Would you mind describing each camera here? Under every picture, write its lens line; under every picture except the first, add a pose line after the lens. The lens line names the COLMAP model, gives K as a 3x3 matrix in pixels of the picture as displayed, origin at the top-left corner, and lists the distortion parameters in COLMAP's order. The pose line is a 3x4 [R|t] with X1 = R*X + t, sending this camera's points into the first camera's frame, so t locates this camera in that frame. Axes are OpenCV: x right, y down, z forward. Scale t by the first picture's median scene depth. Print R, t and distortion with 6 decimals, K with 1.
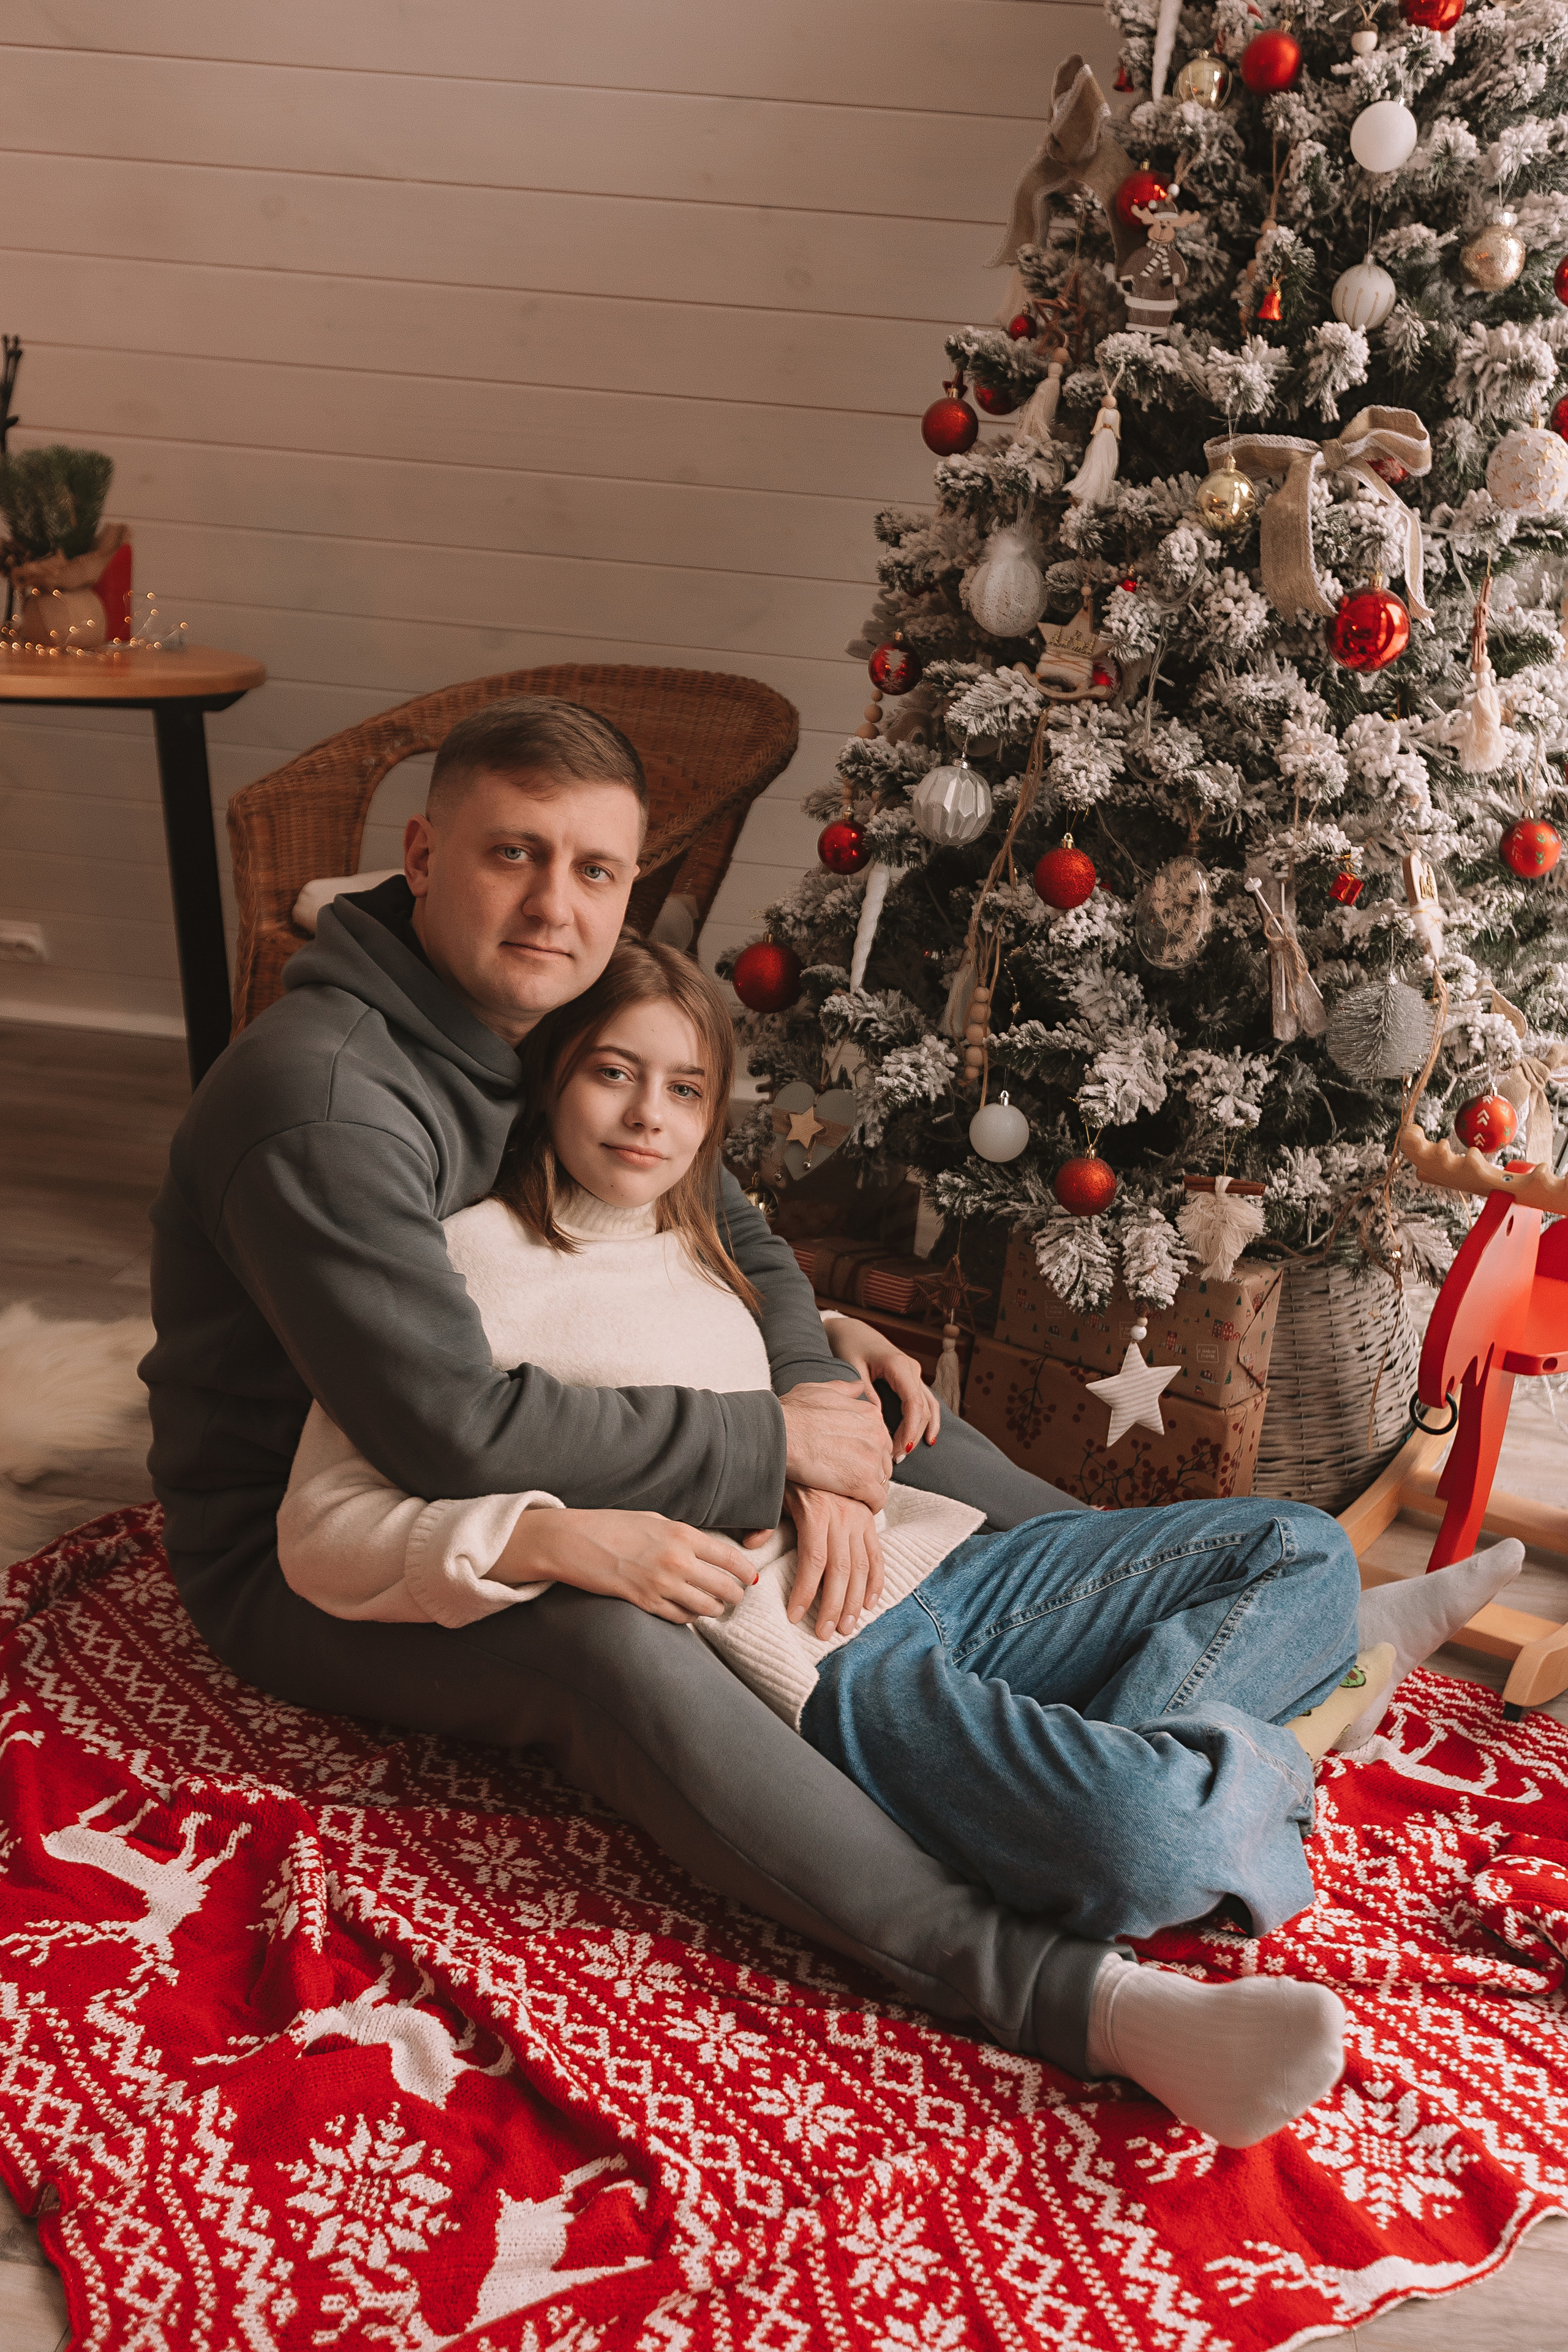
lens RADIAL K [[2258.1, 0, 771.7], [0, 2258.1, 1202.8], [0, 0, 1]] dist [0.000832, 0.000000]
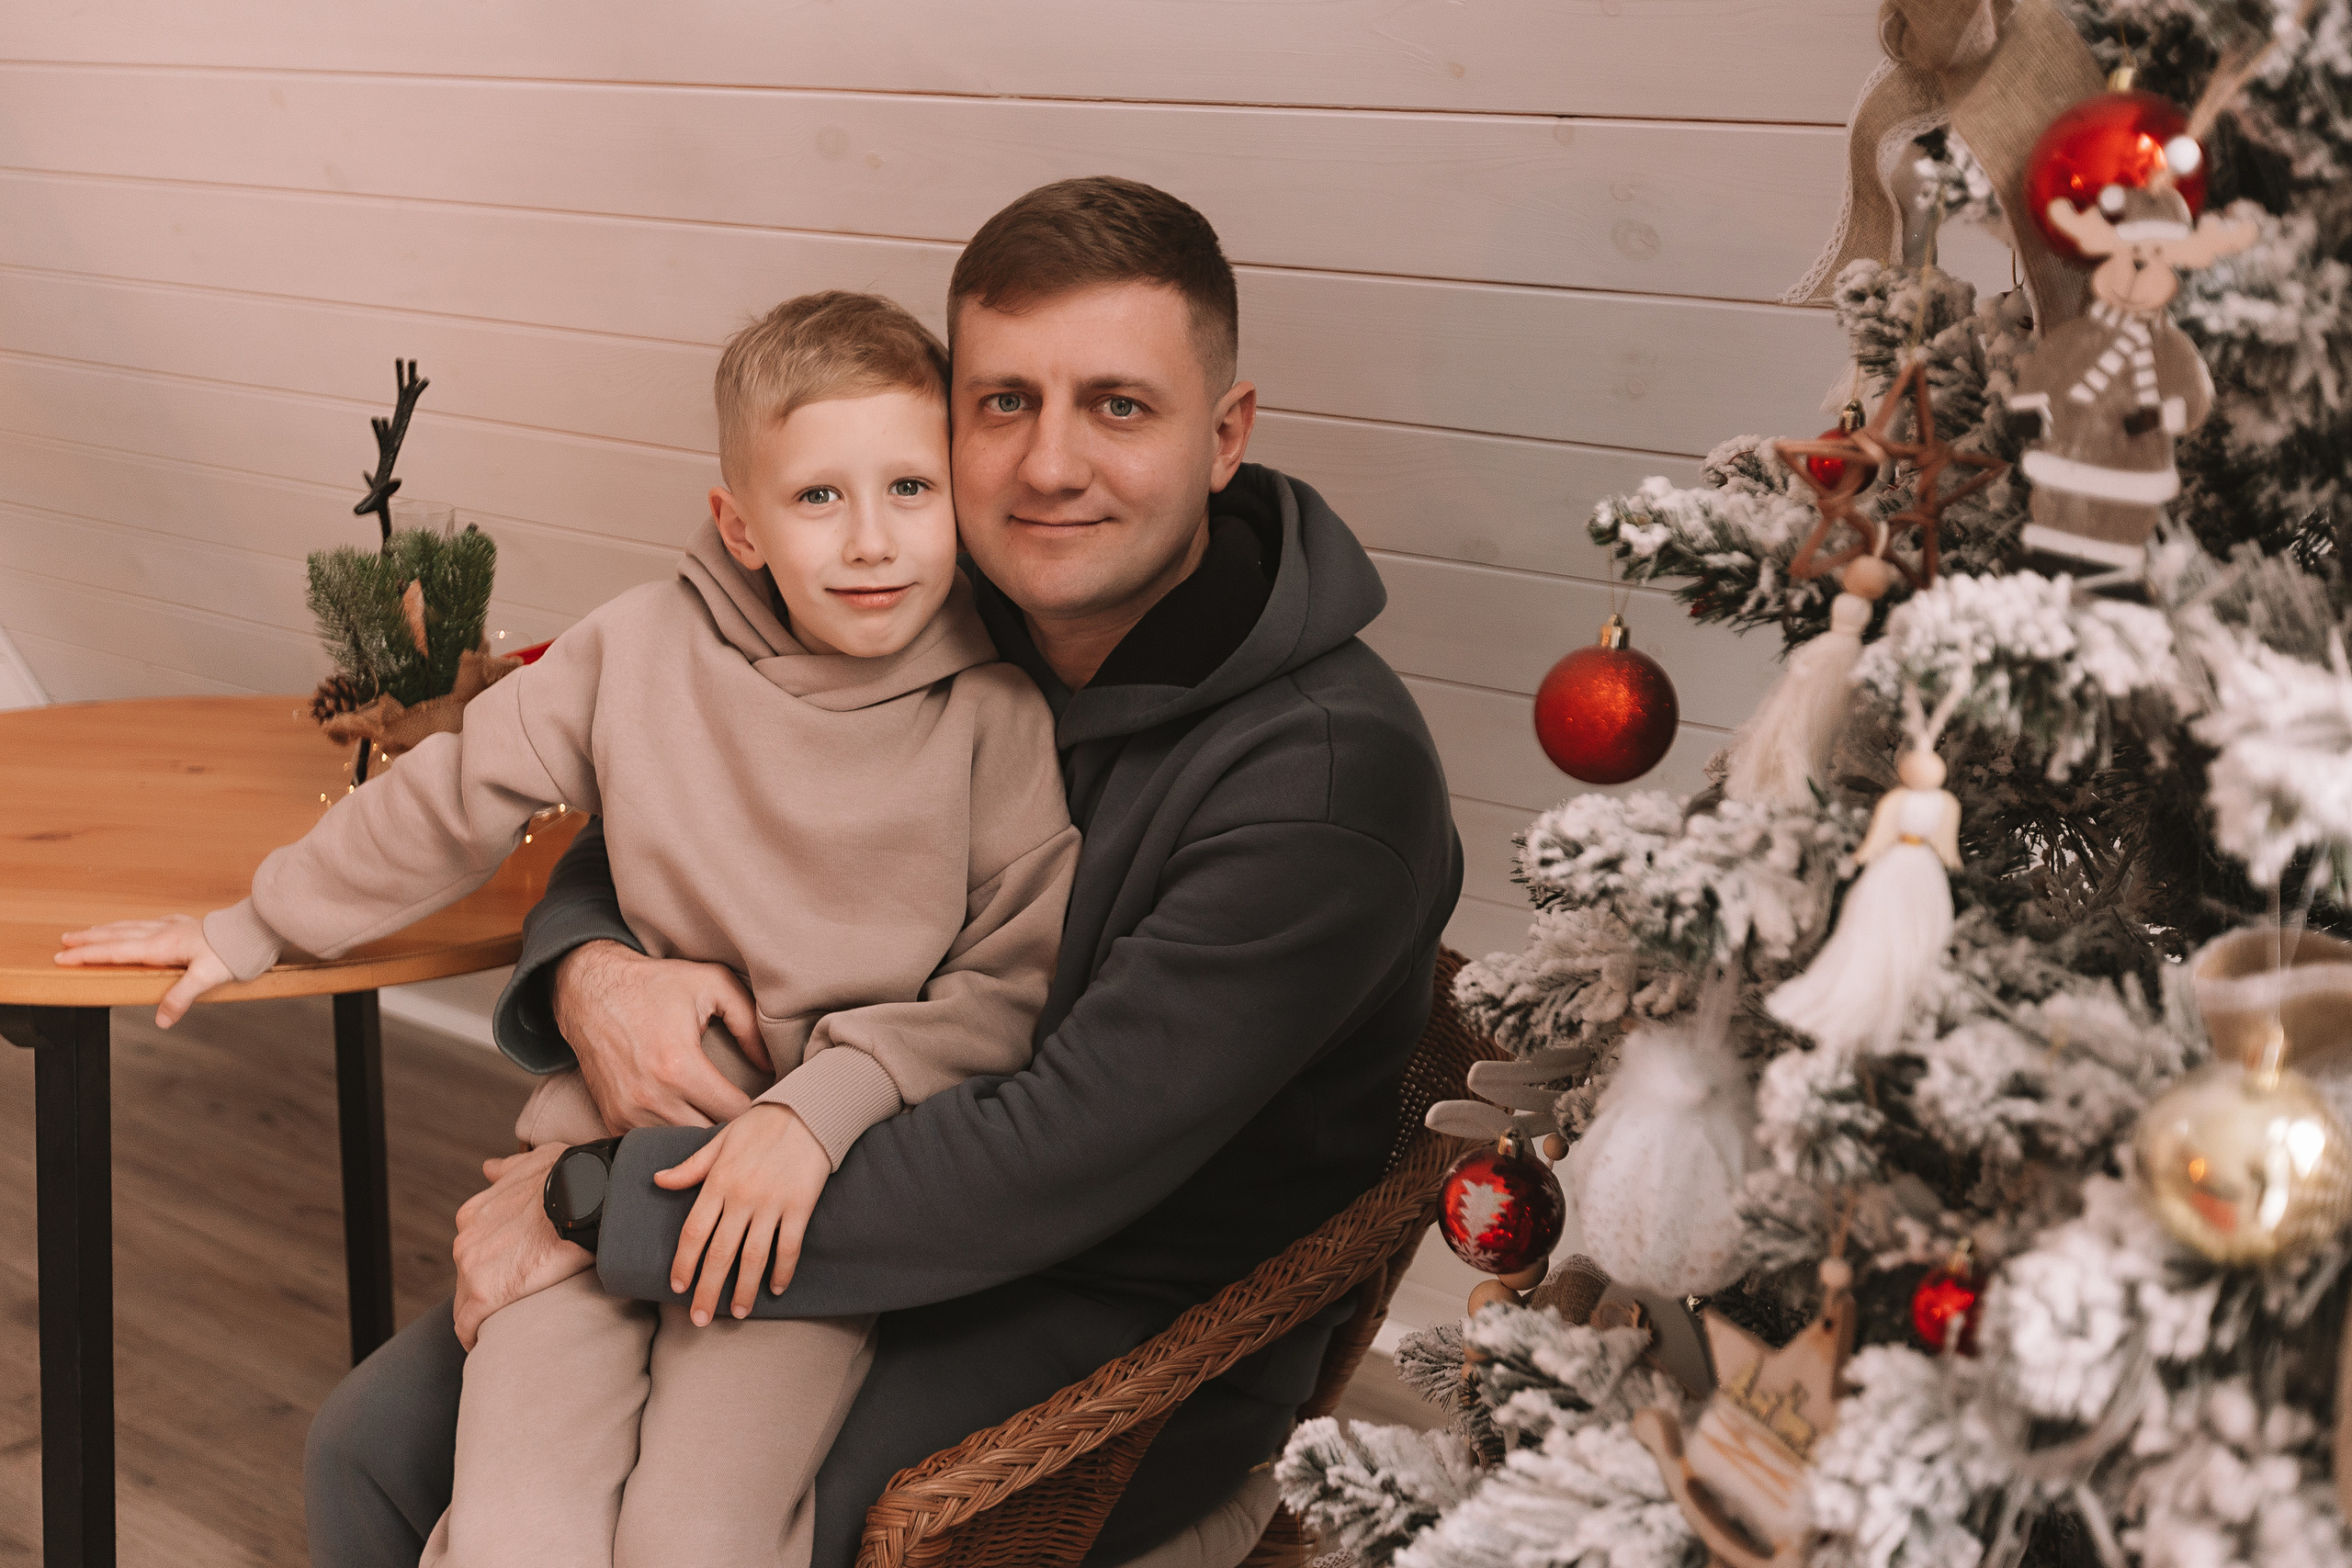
lens RADIAL K [[2252.2, 0, 1129.8], [0, 2252.2, 796.1], [0, 0, 1]] dist [-0.006946, 0.000000]
pose [[0.904716, 0.082509, -0.417949, 0.183625], [-0.113072, 0.992385, -0.048850, -0.320980], [0.410736, 0.091454, 0.907156, 0.645164]]
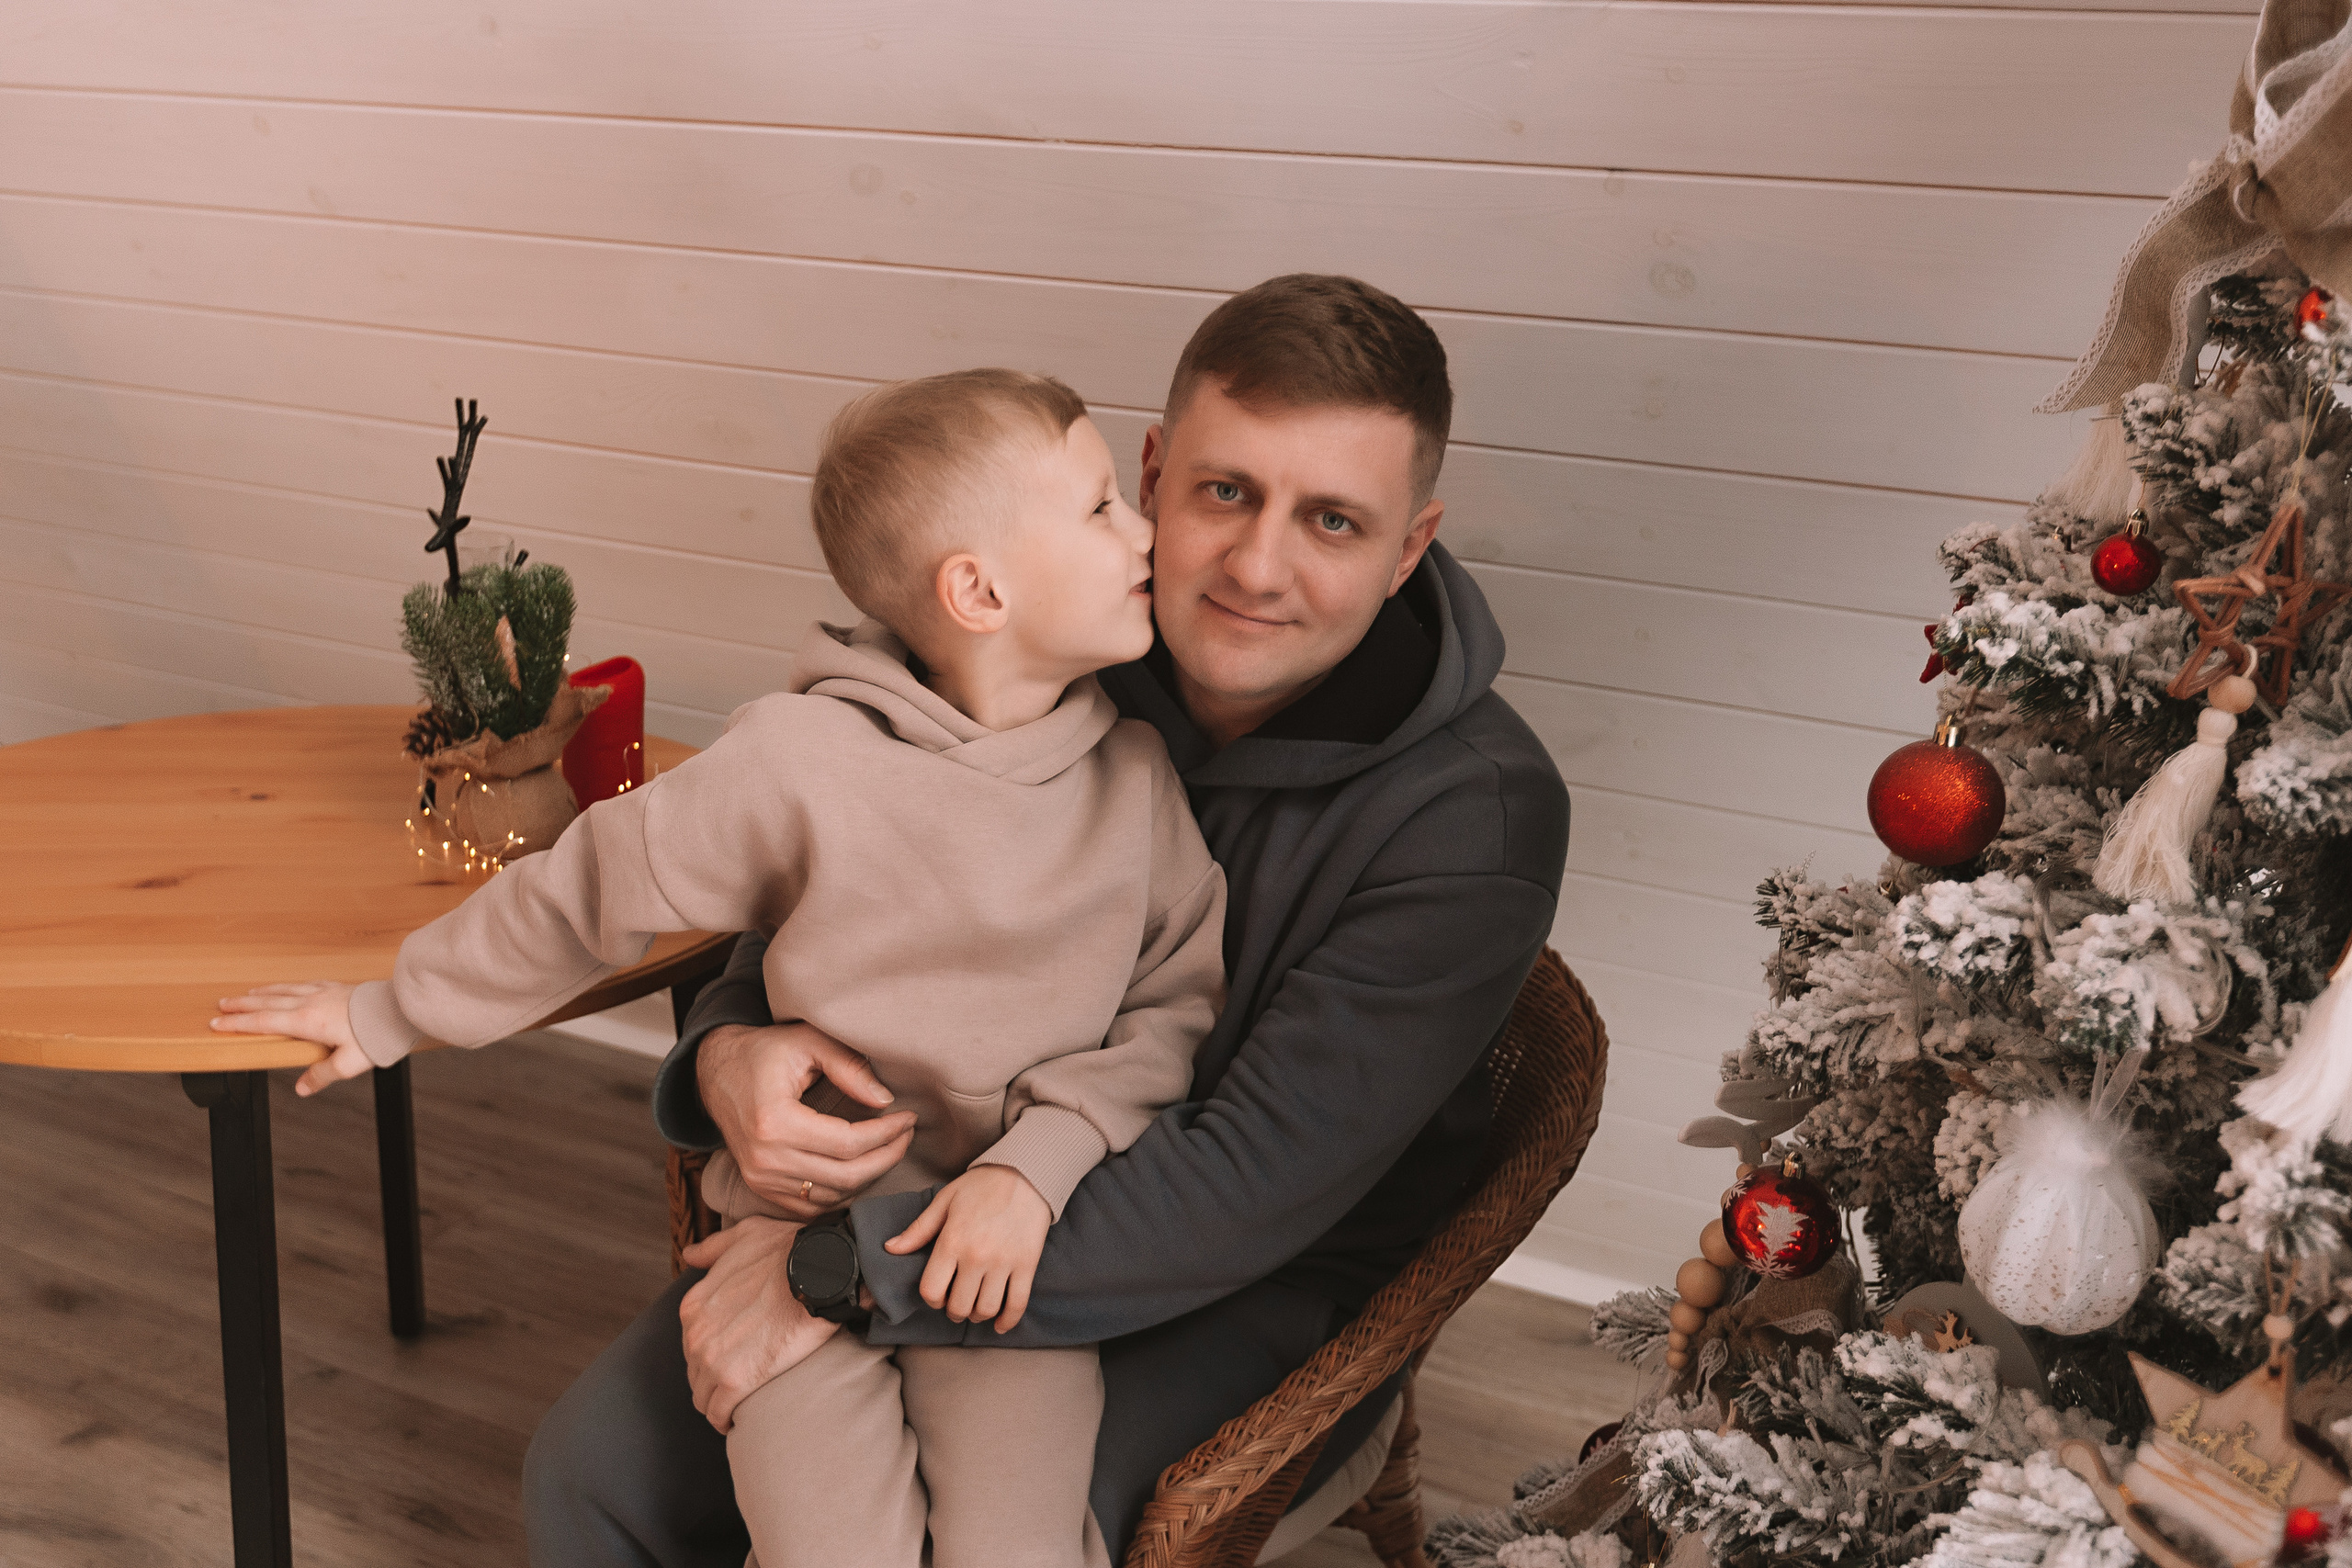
lens RADIAL K [[2028.6, 0, 1066.9], [0, 2028.6, 788.0], [0, 0, 1]] dist [-0.000459, -0.006921]
pose [[0.951934, 0.060771, -0.300213, 0.038100], [-0.063032, 0.998009, 0.002157, -0.360026], [0.299747, 0.016870, 0.953870, 0.605125]]
